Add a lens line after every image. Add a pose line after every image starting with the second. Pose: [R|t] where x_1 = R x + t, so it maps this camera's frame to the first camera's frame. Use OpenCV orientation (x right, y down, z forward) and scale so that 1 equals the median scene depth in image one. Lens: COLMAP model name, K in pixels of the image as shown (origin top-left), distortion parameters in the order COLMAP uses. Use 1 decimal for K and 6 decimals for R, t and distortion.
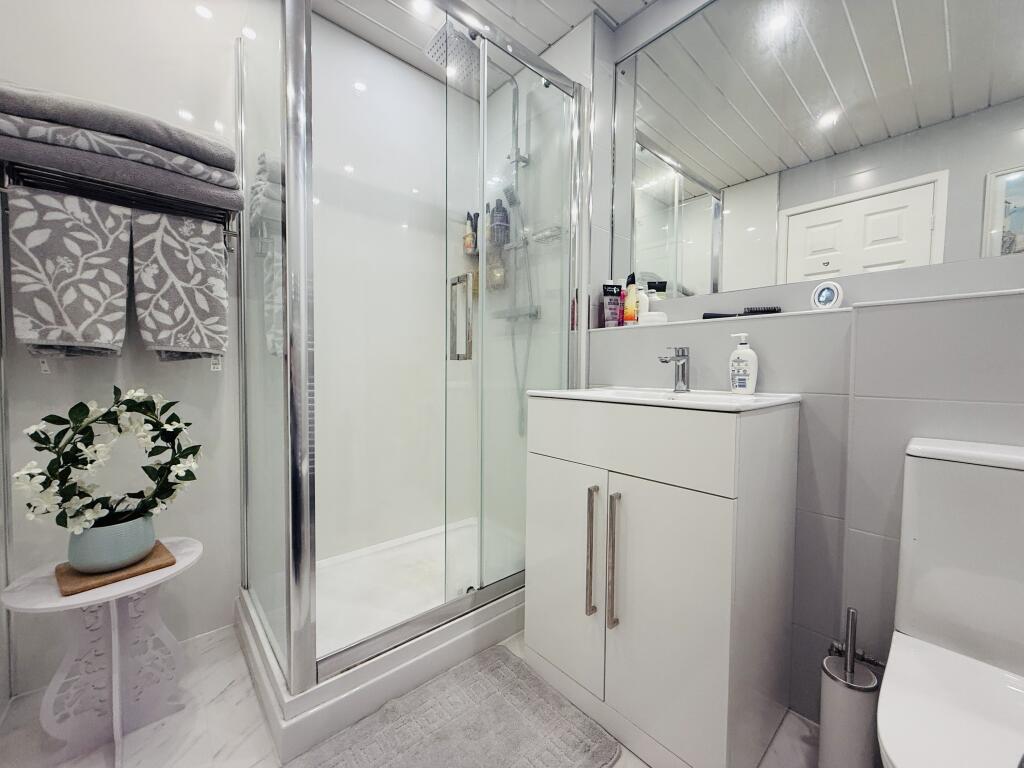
lens RADIAL K [[407.2, 0, 508.2], [0, 407.2, 385.9], [0, 0, 1]] dist [0.000424, 0.000195]
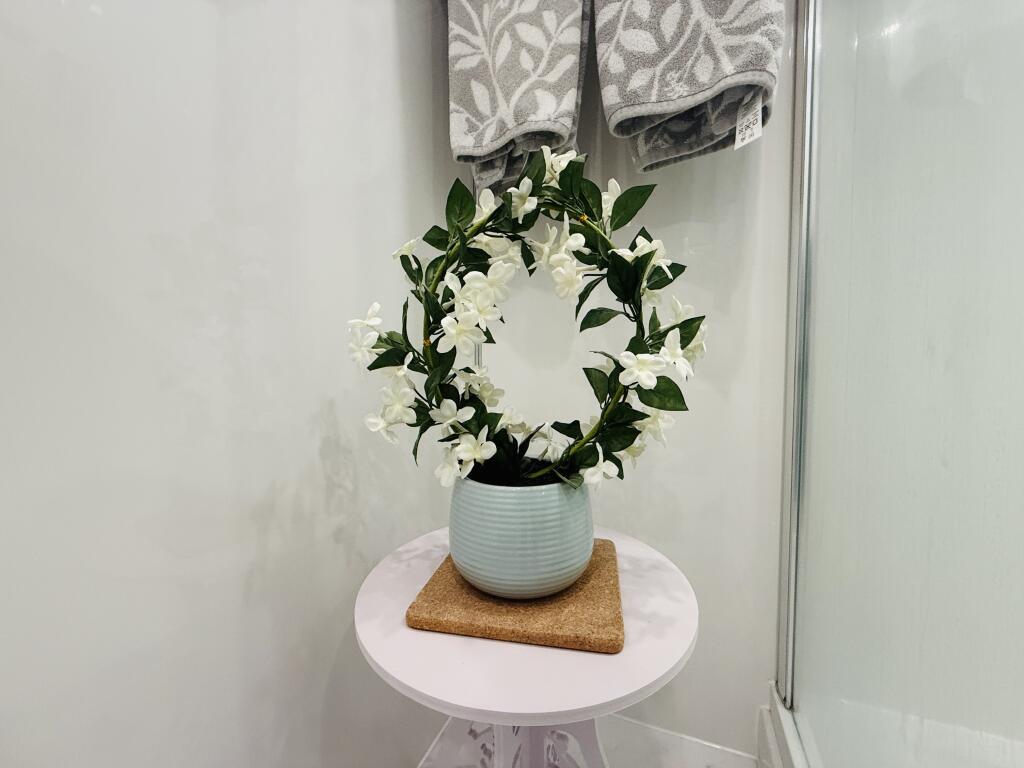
lens RADIAL K [[407.2, 0, 509.6], [0, 407.2, 385.5], [0, 0, 1]] dist [0.000424, 0.000195]
pose [[0.449718, 0.038233, -0.892352, -0.550815], [-0.018673, 0.999267, 0.033404, 0.205943], [0.892976, 0.001641, 0.450102, 0.741221]]
